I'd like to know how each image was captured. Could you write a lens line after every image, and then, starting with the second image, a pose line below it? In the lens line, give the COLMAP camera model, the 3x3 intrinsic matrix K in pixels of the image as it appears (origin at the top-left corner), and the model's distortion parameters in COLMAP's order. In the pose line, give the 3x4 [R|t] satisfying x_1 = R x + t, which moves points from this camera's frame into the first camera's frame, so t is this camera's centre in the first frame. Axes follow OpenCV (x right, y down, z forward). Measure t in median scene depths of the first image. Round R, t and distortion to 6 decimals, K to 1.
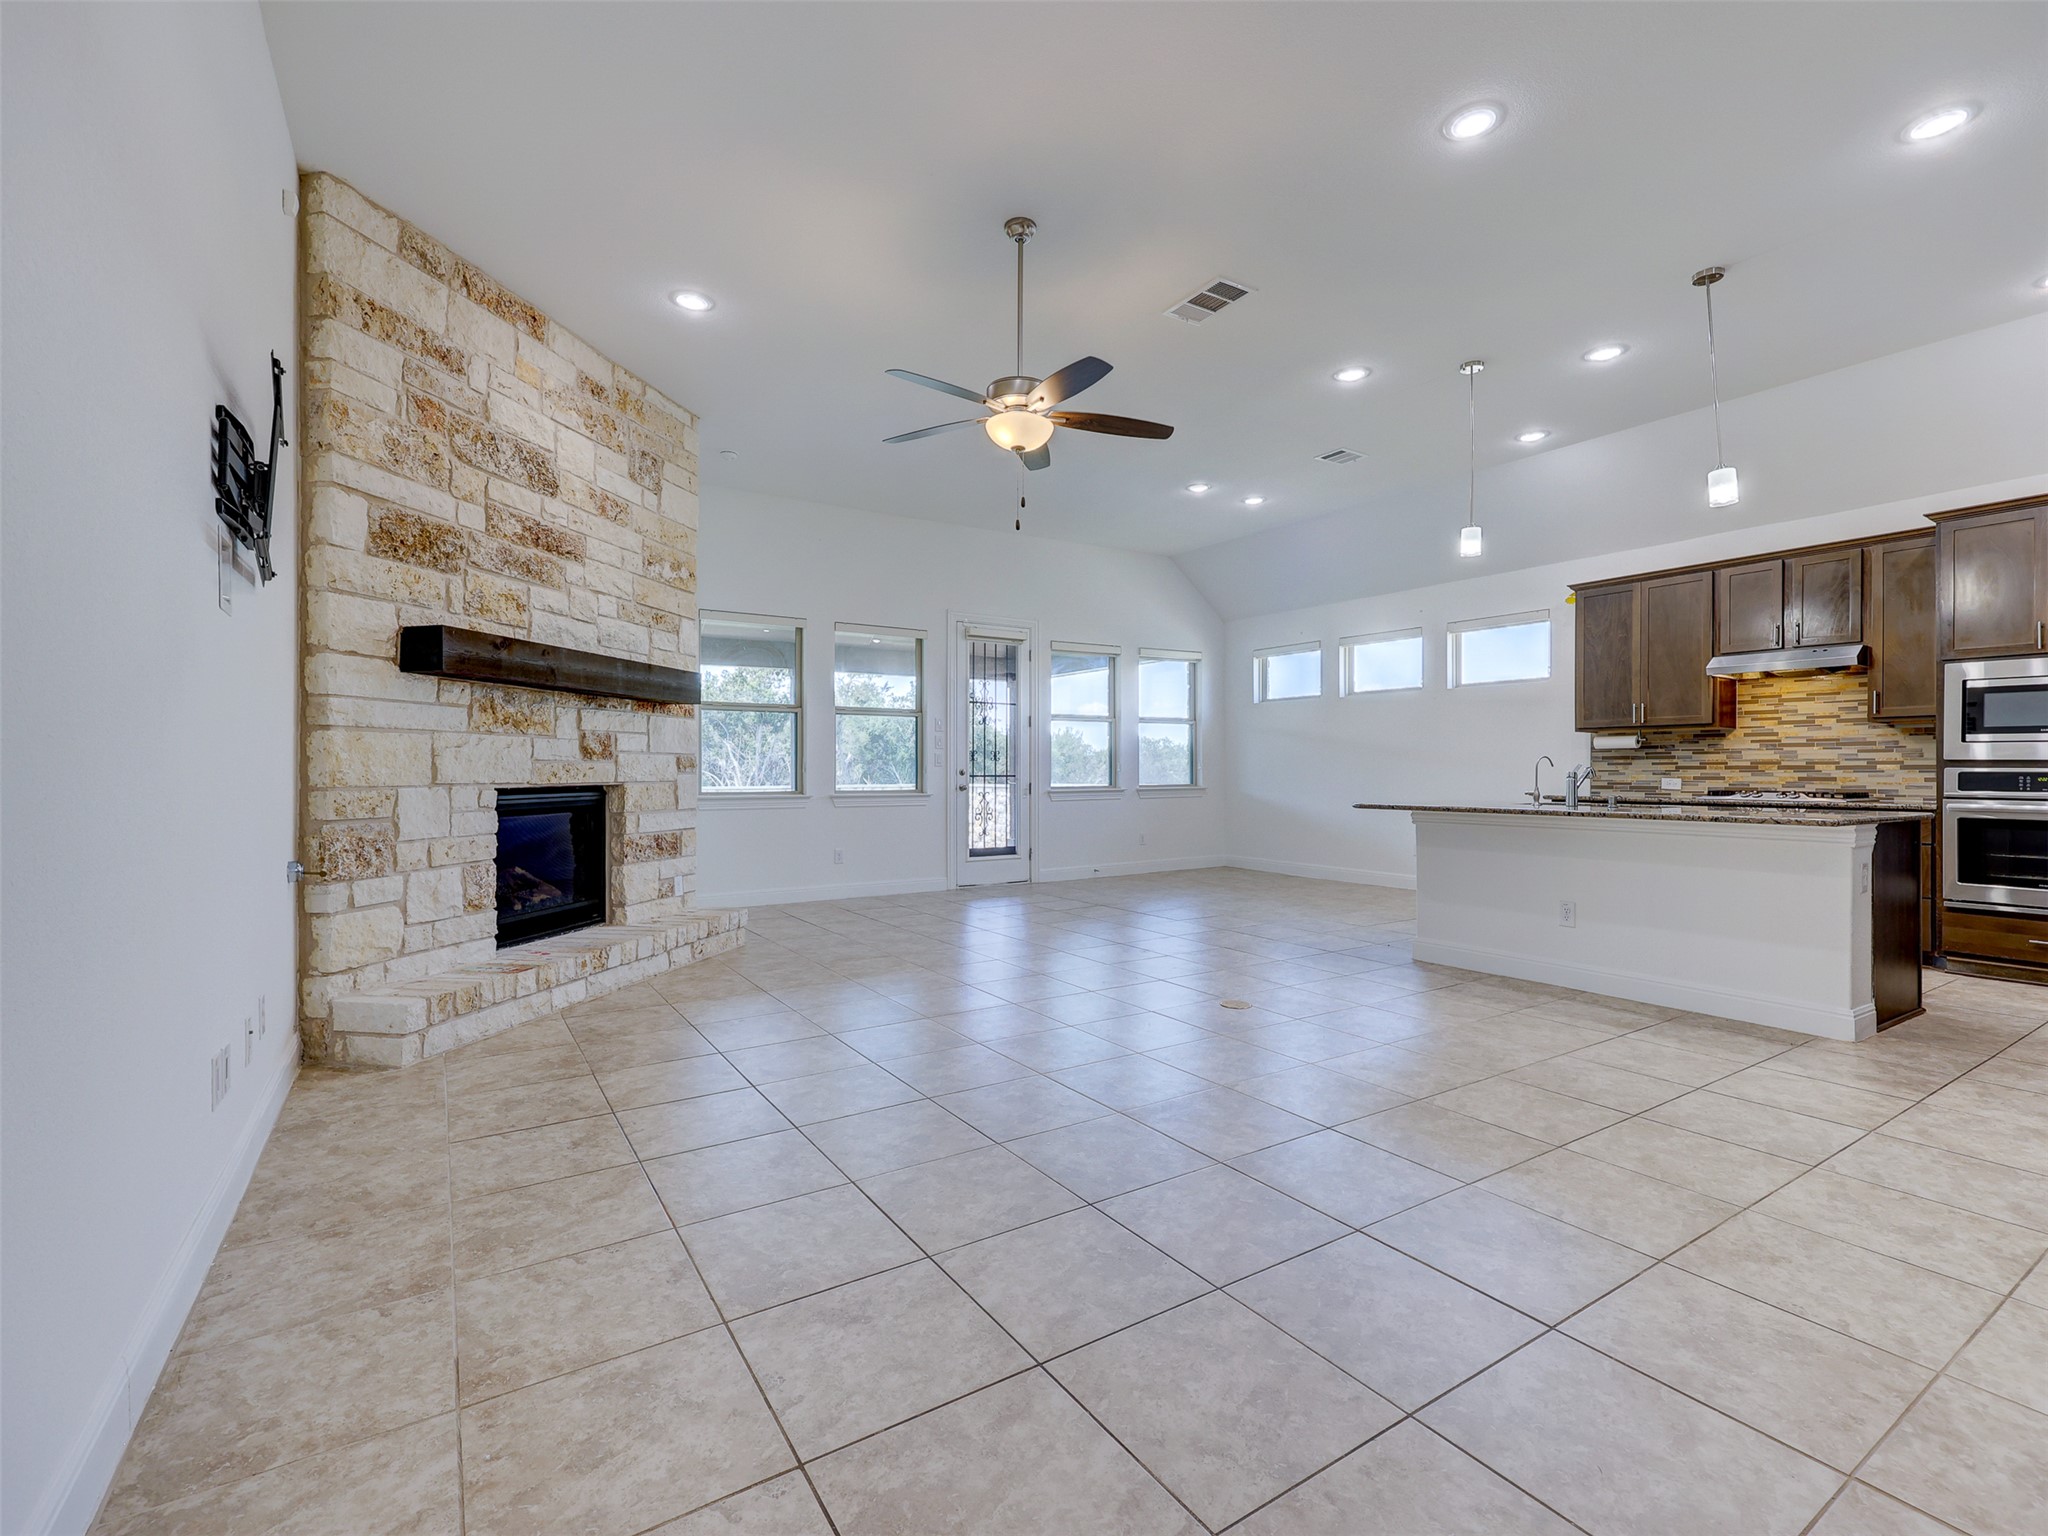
lens RADIAL K [[923.6, 0, 1022.2], [0, 923.6, 769.9], [0, 0, 1]] dist [0.000501, 0.000871]
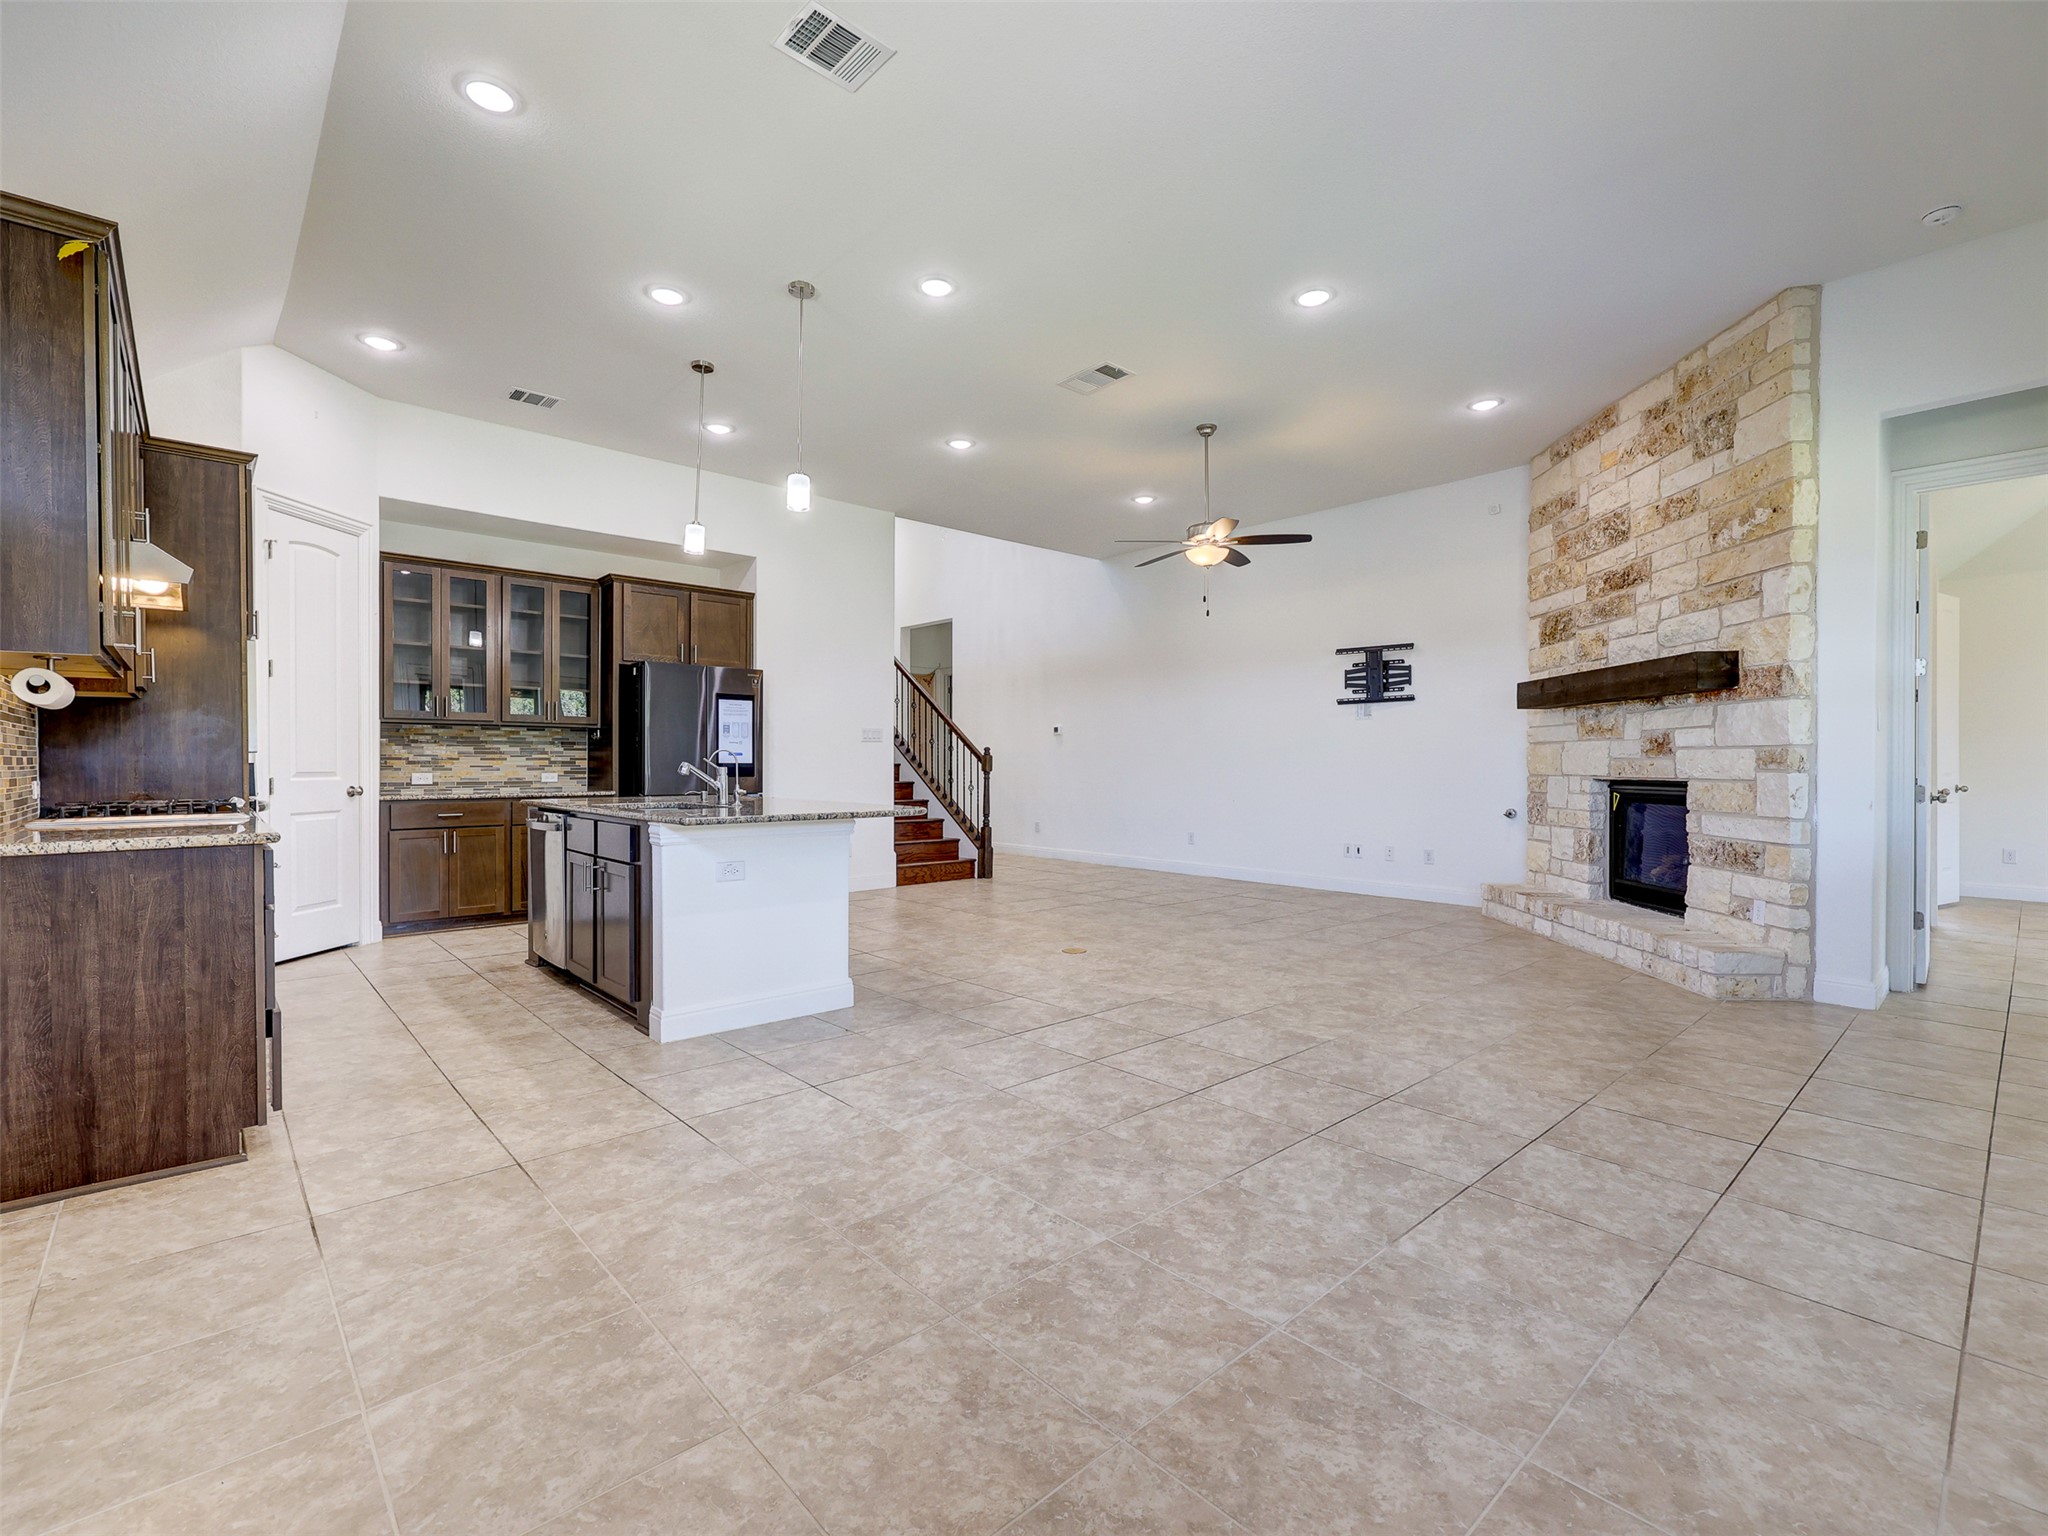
lens RADIAL K [[923.6, 0, 1026.9], [0, 923.6, 771.8], [0, 0, 1]] dist [0.000501, 0.000871]
pose [[-0.985749, 0.000350, -0.168220, 0.471619], [-0.001014, 0.999967, 0.008025, -0.001555], [0.168217, 0.008081, -0.985717, 2.069211]]
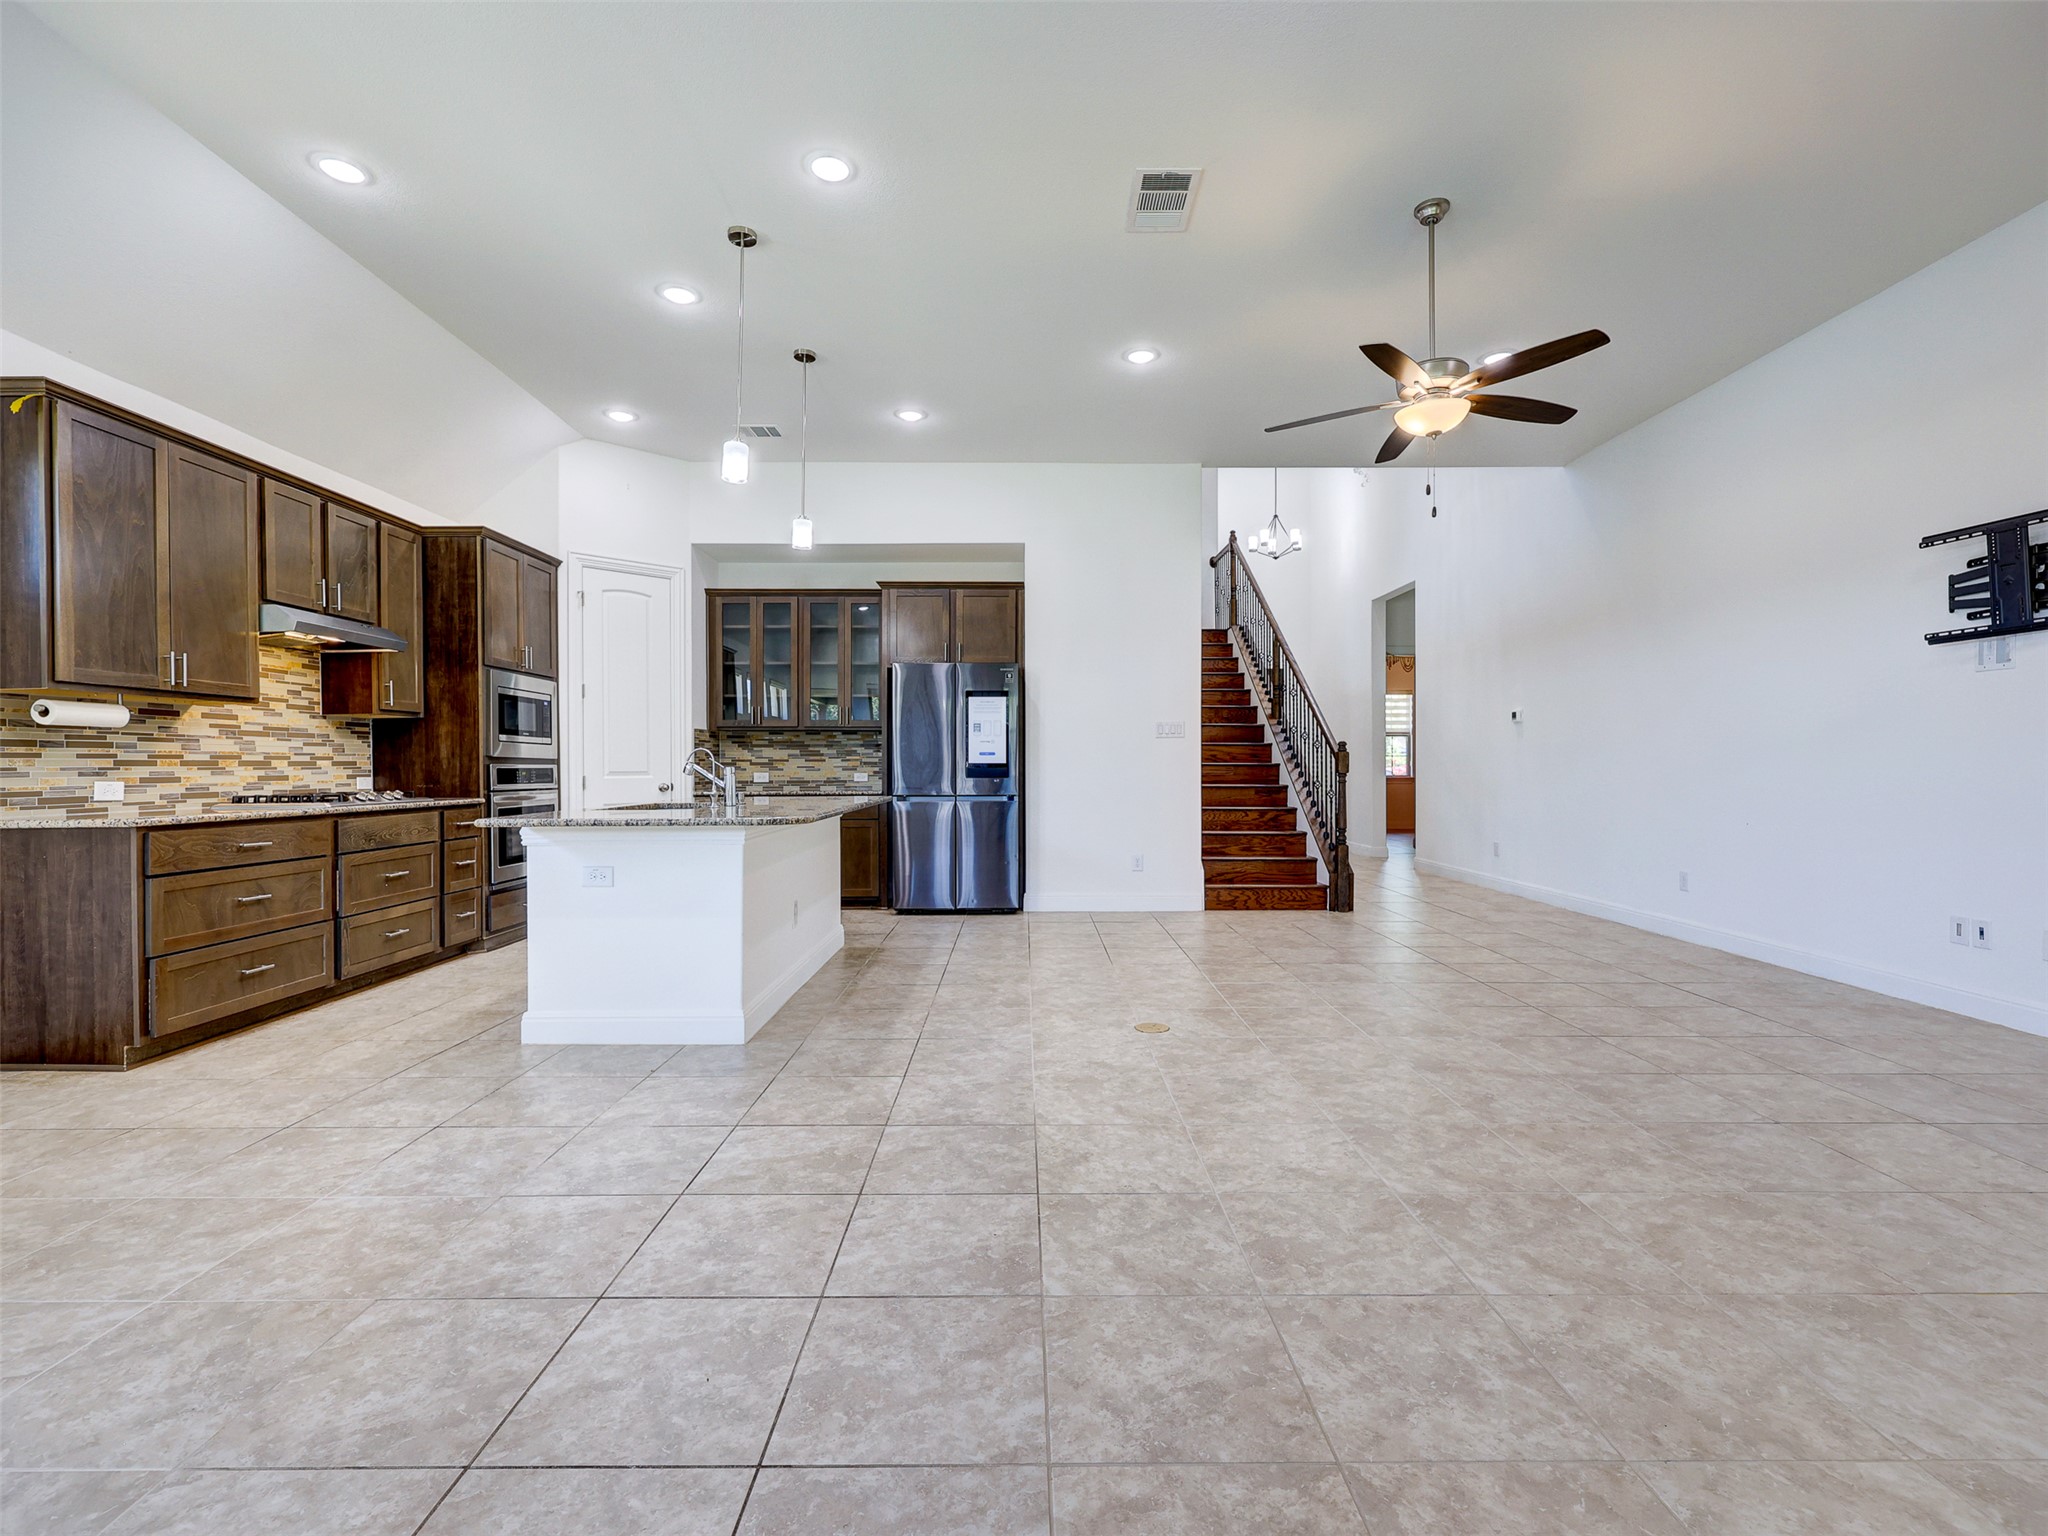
lens RADIAL K [[923.6, 0, 1027.8], [0, 923.6, 768.7], [0, 0, 1]] dist [0.000501, 0.000871]
pose [[-0.845935, 0.000435, 0.533285, -0.130882], [0.002449, 0.999992, 0.003070, 0.001140], [-0.533280, 0.003903, -0.845930, 1.680812]]
